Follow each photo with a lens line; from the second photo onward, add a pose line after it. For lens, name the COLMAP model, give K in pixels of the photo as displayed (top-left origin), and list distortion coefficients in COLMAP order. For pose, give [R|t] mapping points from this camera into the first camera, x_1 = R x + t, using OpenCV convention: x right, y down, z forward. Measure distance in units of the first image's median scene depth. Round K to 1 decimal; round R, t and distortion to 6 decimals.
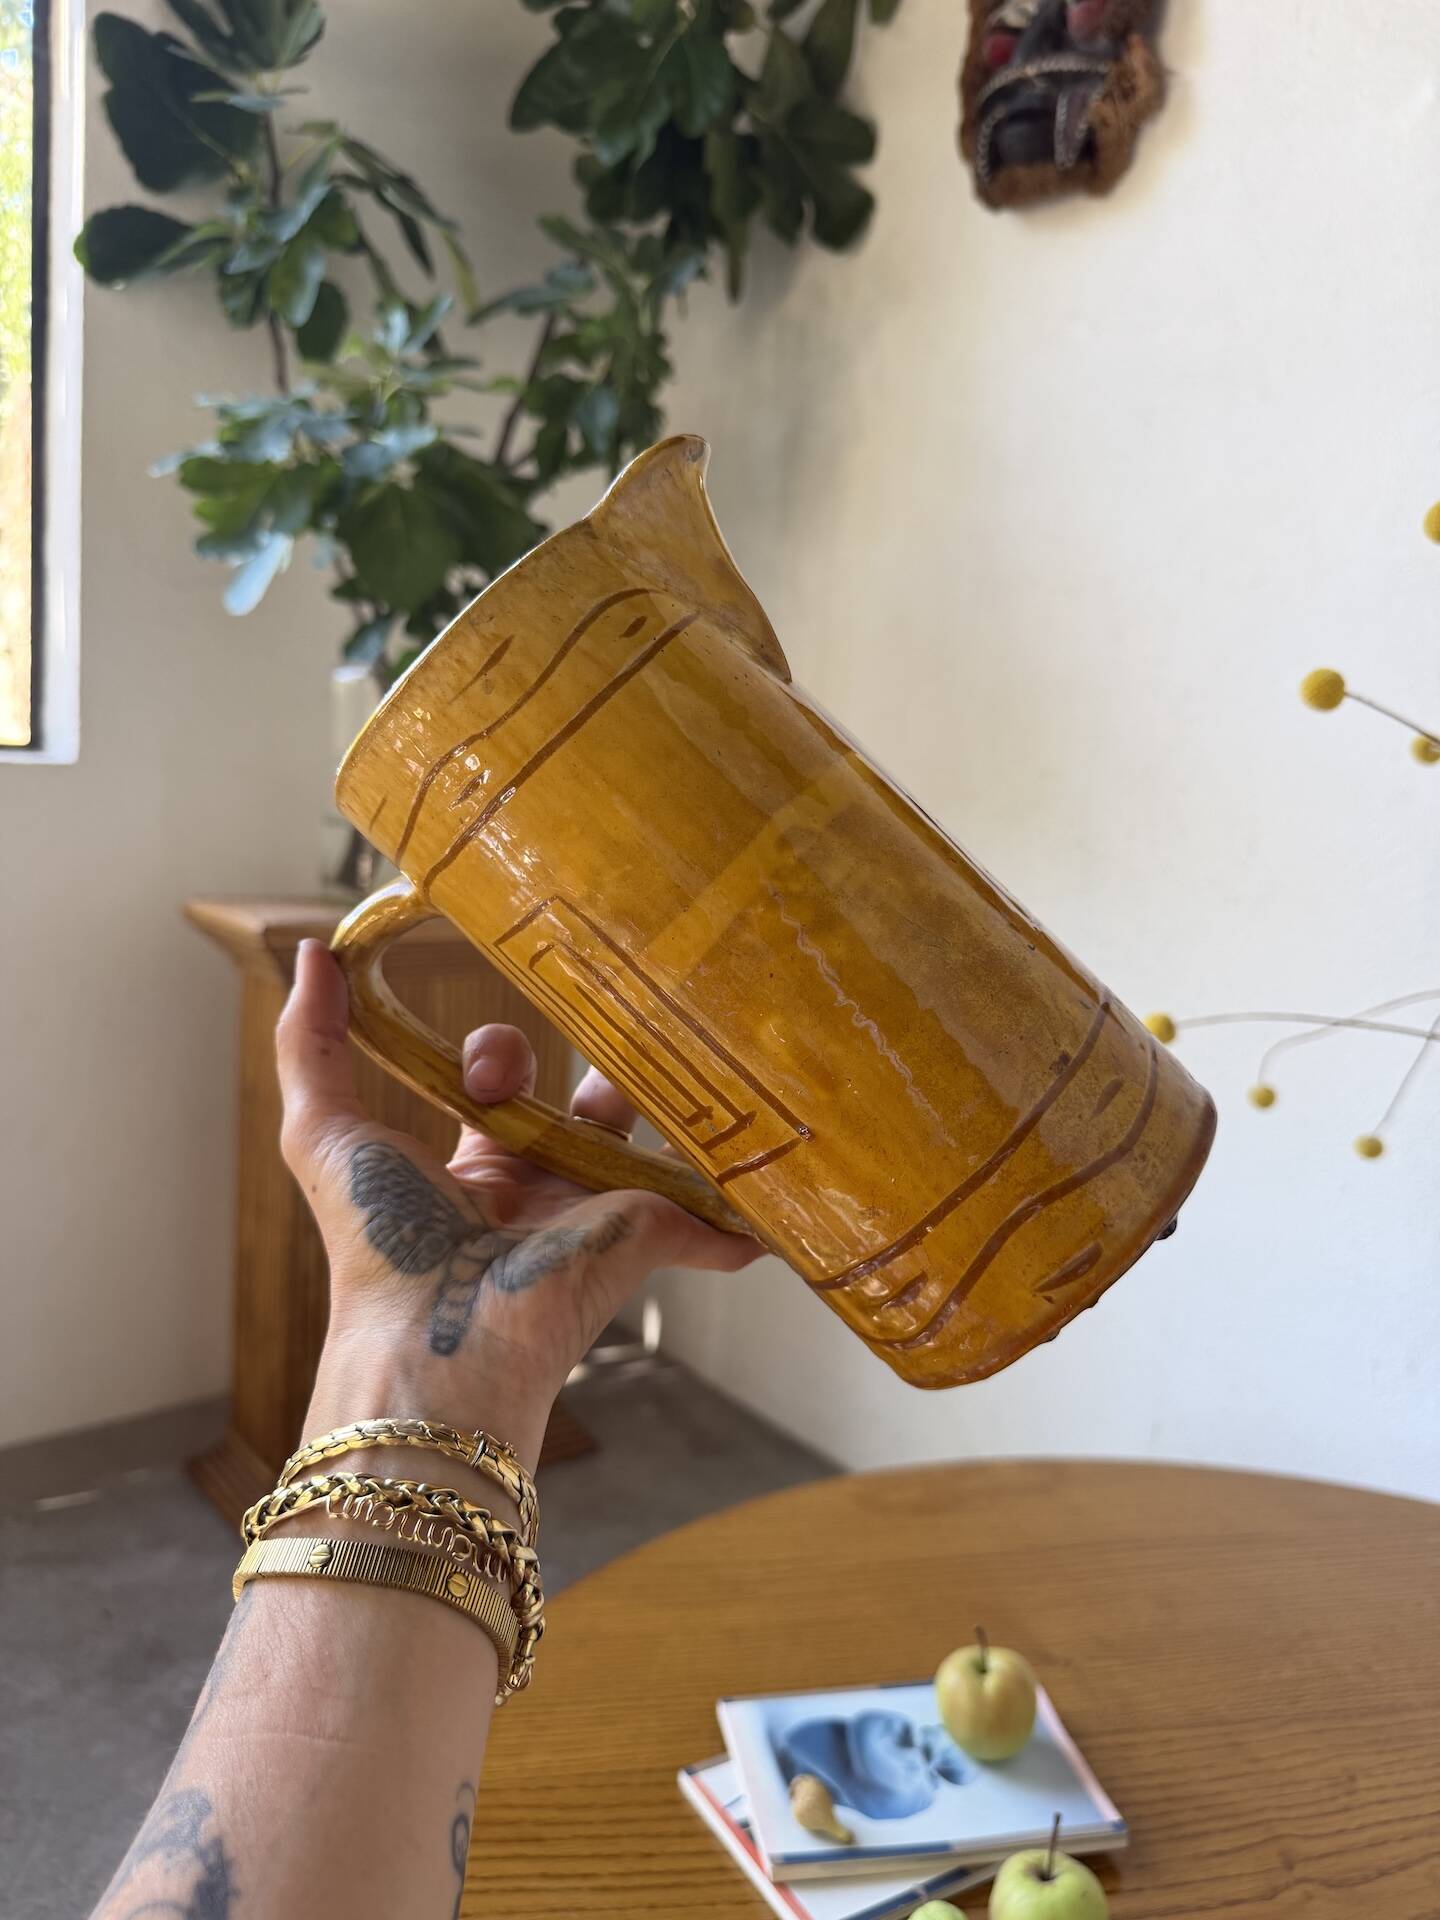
lens RADIAL K [[1410.7, 0, 726.1], [0, 1410.7, 980.2], [0, 0, 1]] dist [-0.001969, -0.014829]
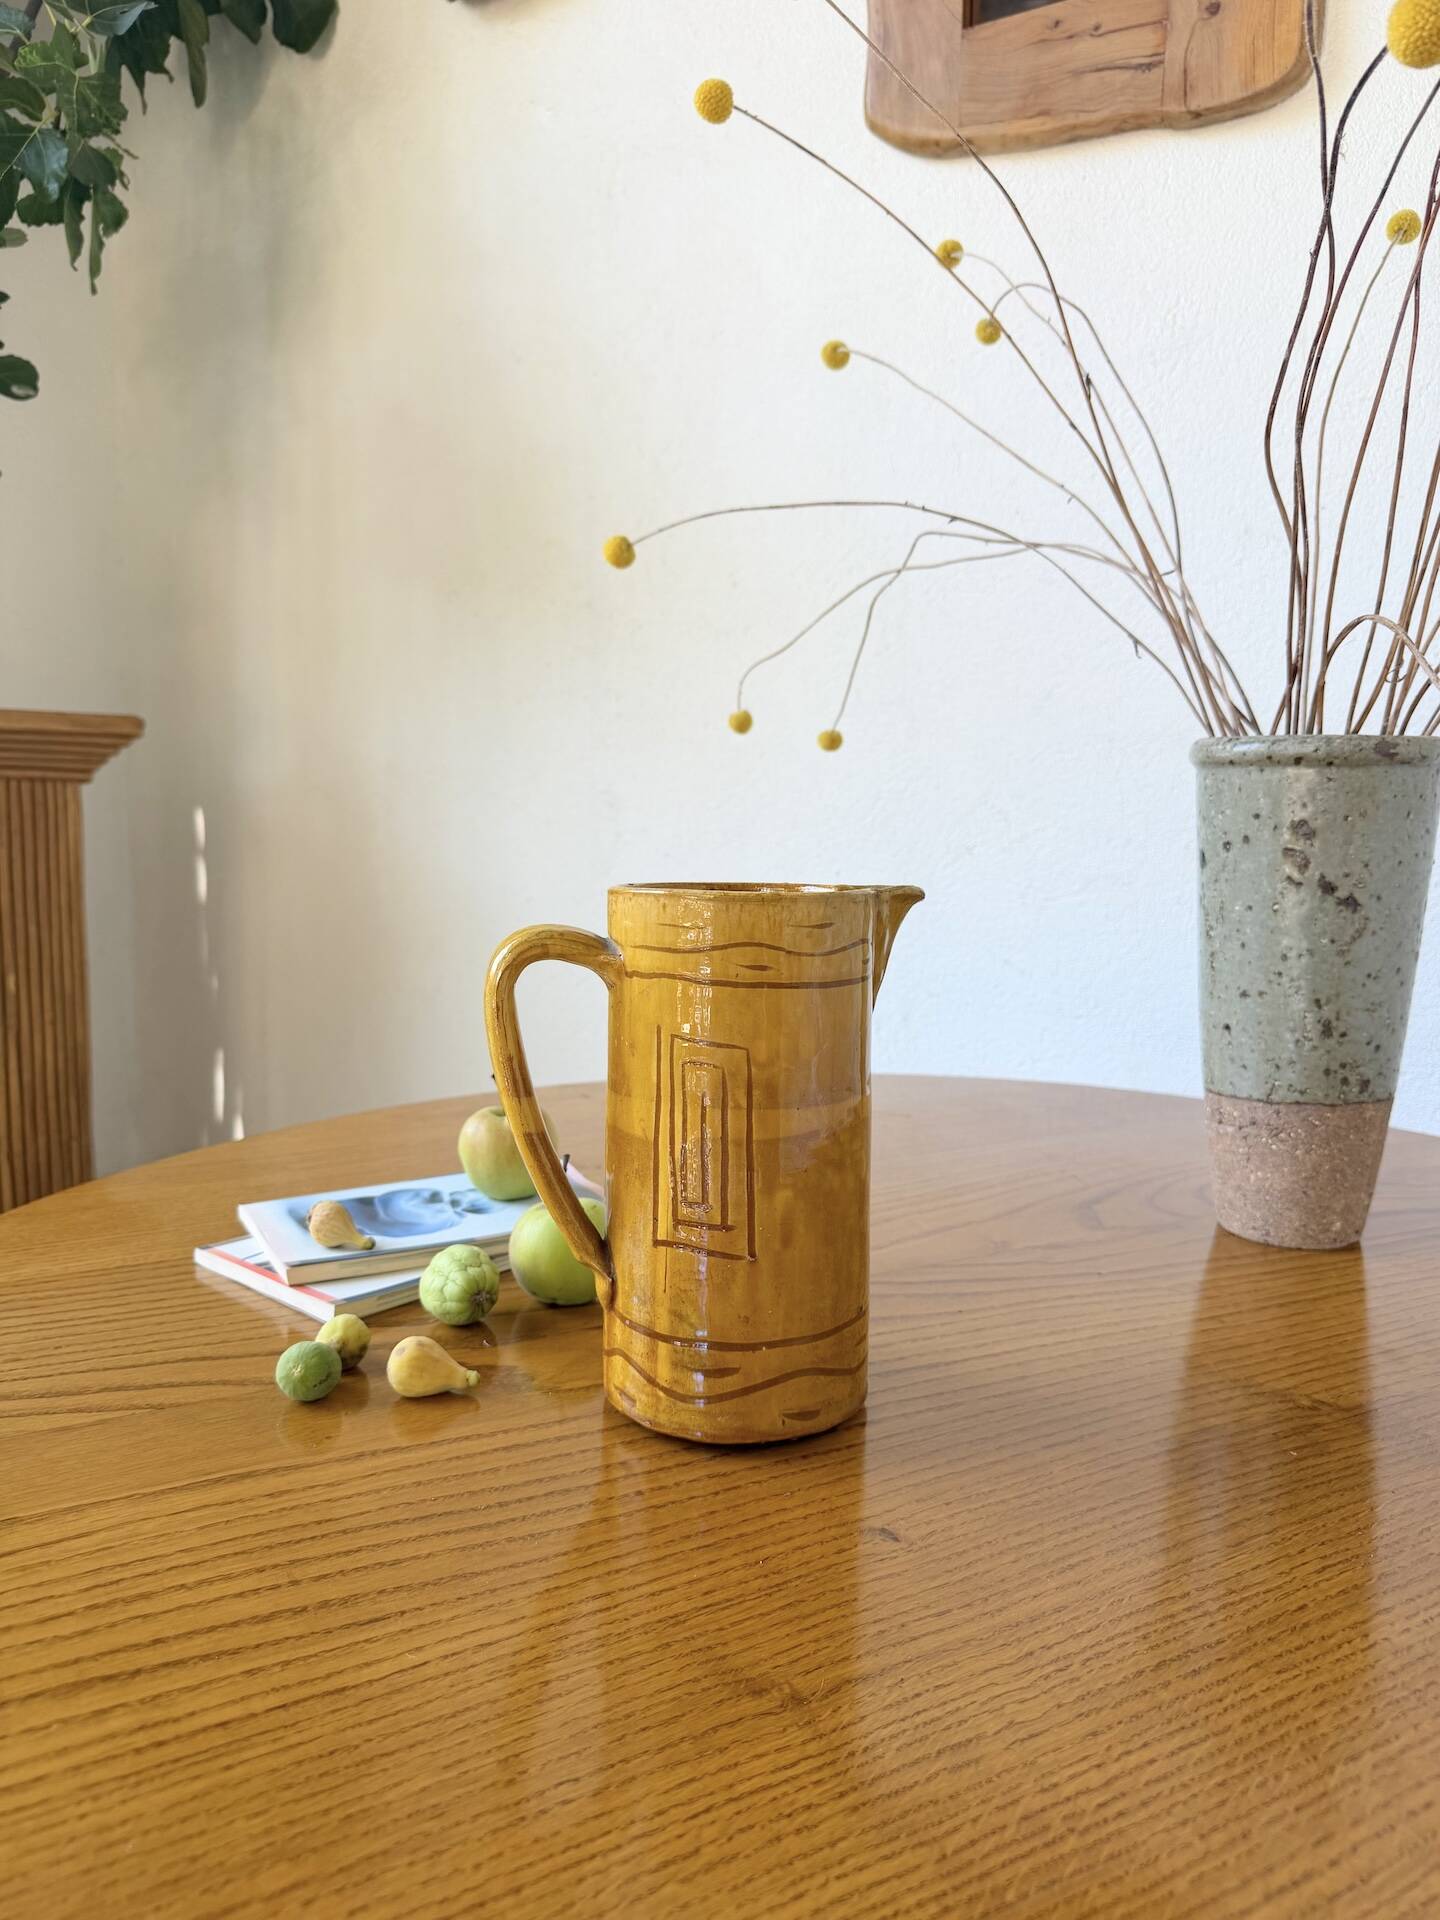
lens RADIAL K [[1410.7, 0, 714.5], [0, 1410.7, 919.5], [0, 0, 1]] dist [-0.001969, -0.014829]
pose [[0.953970, -0.077399, 0.289741, 0.045327], [0.094191, 0.994562, -0.044444, 0.413231], [-0.284725, 0.069689, 0.956073, -0.044327]]
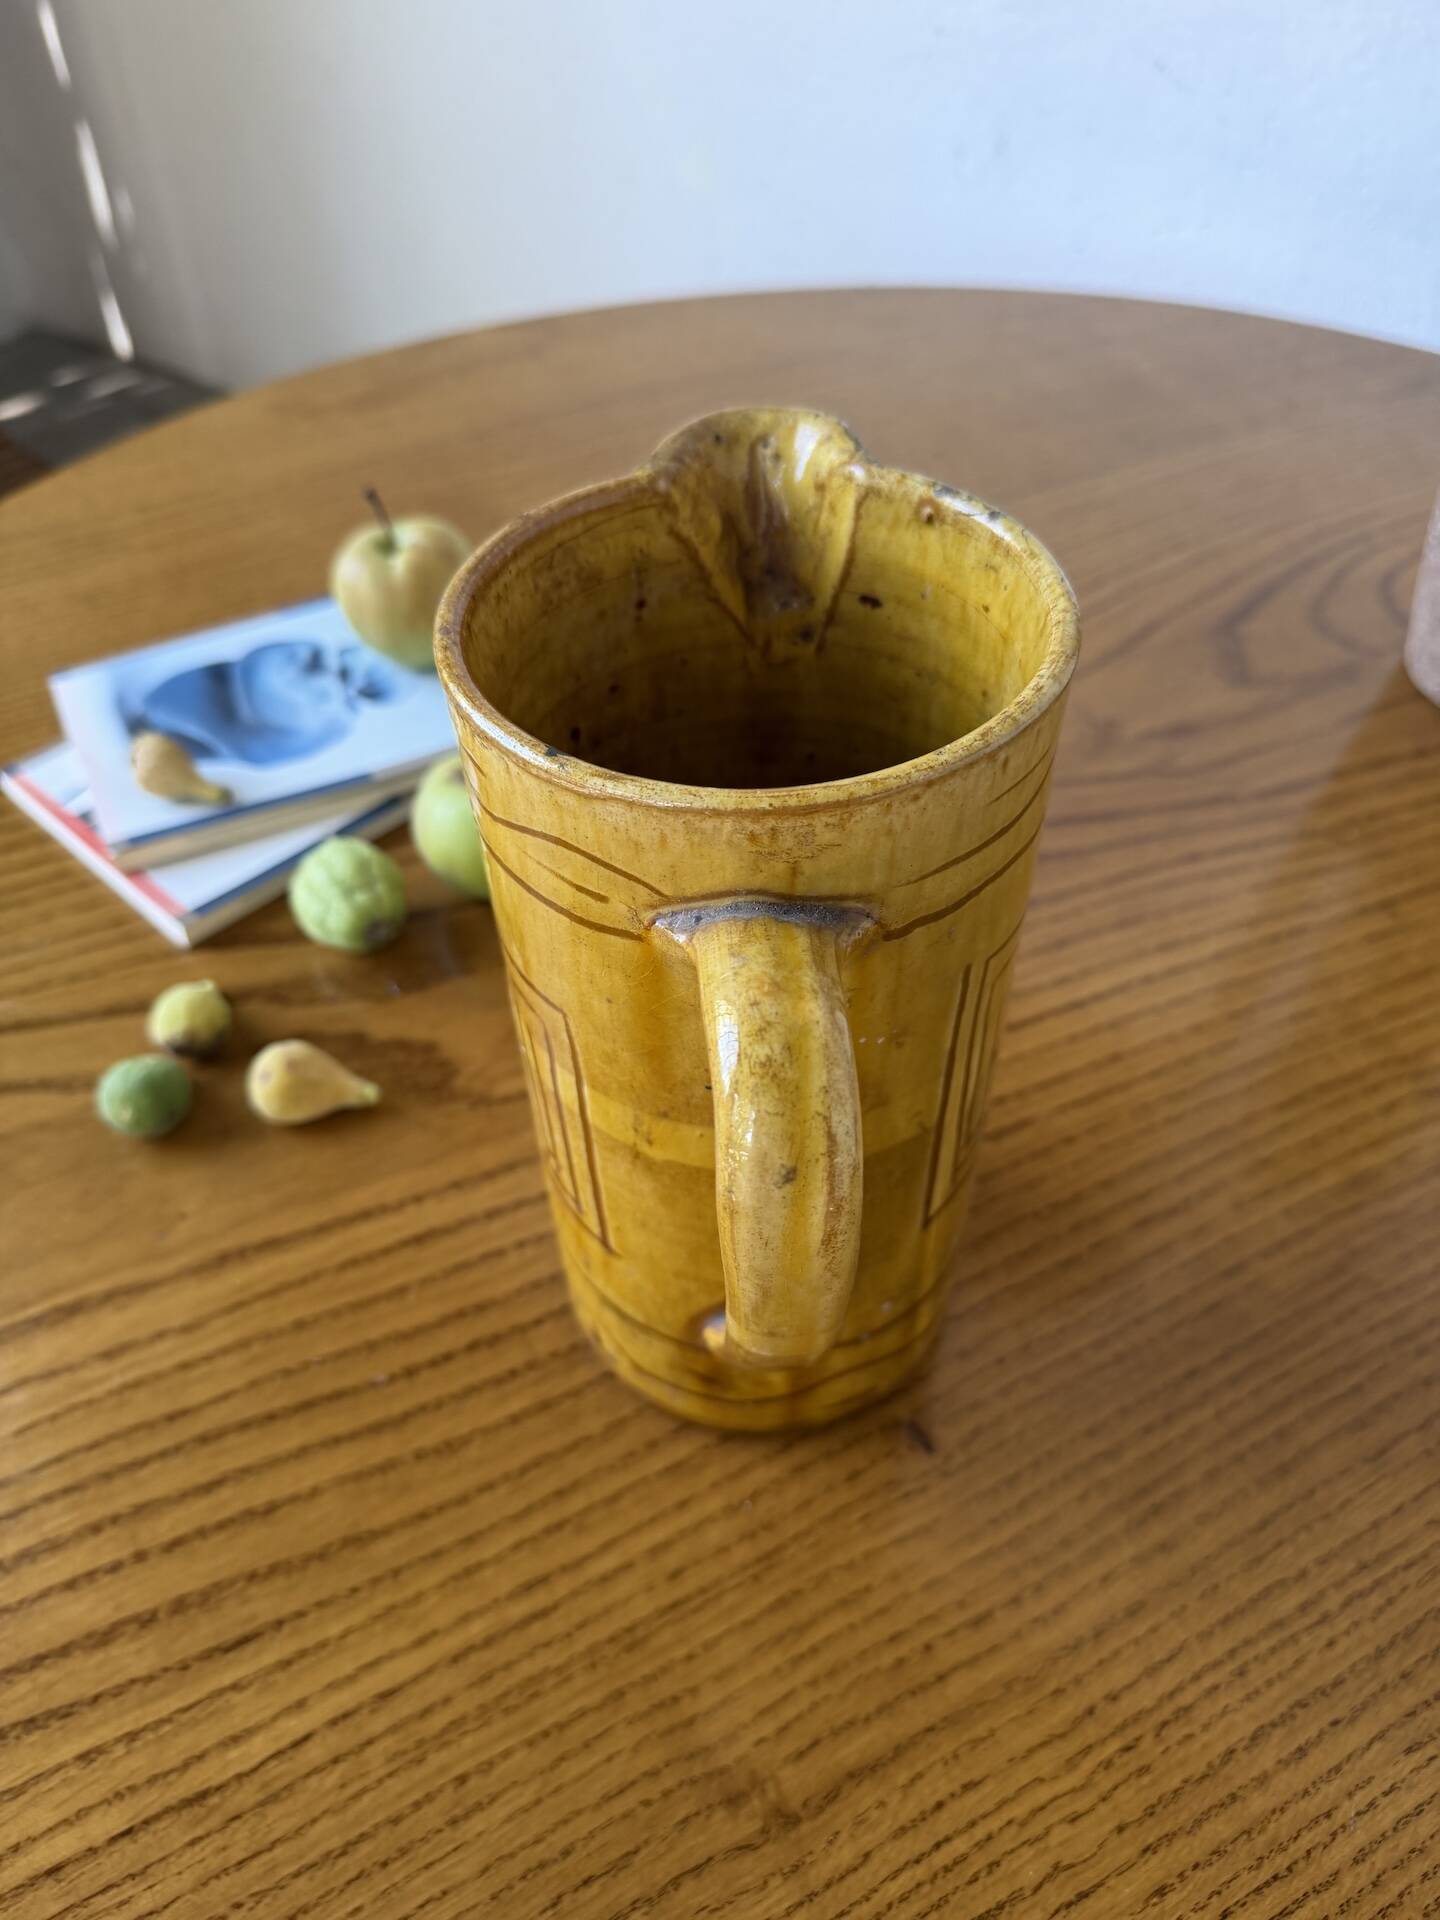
lens RADIAL K [[1436.0, 0, 715.6], [0, 1436.0, 974.4], [0, 0, 1]] dist [-0.025807, 0.000167]
pose [[0.957536, -0.246967, 0.148767, 0.181632], [0.106445, 0.782363, 0.613659, 0.238545], [-0.267944, -0.571766, 0.775429, 0.287343]]
